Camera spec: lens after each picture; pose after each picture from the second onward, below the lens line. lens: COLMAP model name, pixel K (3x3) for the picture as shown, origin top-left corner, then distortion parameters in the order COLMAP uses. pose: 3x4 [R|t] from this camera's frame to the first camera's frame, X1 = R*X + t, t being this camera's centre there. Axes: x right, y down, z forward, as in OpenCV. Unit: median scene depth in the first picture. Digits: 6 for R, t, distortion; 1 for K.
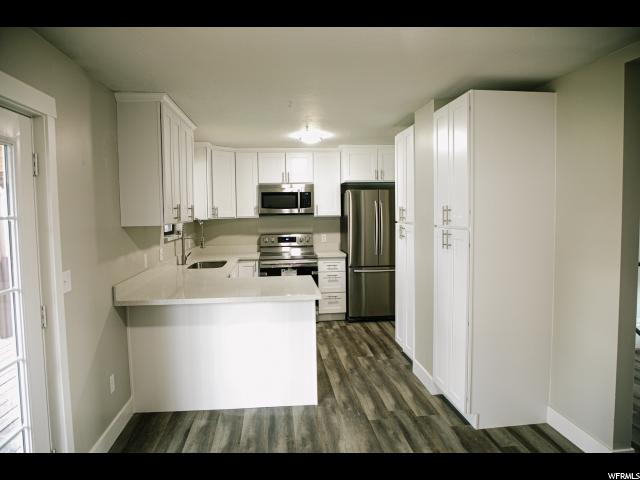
lens RADIAL K [[443.7, 0, 320.5], [0, 443.7, 239.4], [0, 0, 1]] dist [-0.057347, -0.007016]
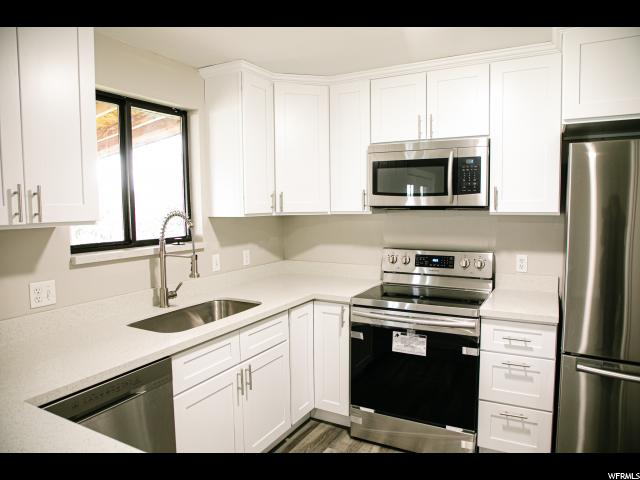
lens RADIAL K [[443.7, 0, 319.3], [0, 443.7, 241.0], [0, 0, 1]] dist [-0.057347, -0.007016]
pose [[0.824551, 0.056347, -0.562975, 0.093145], [-0.039555, 0.998335, 0.041987, -0.038117], [0.564403, -0.012352, 0.825407, 0.570131]]
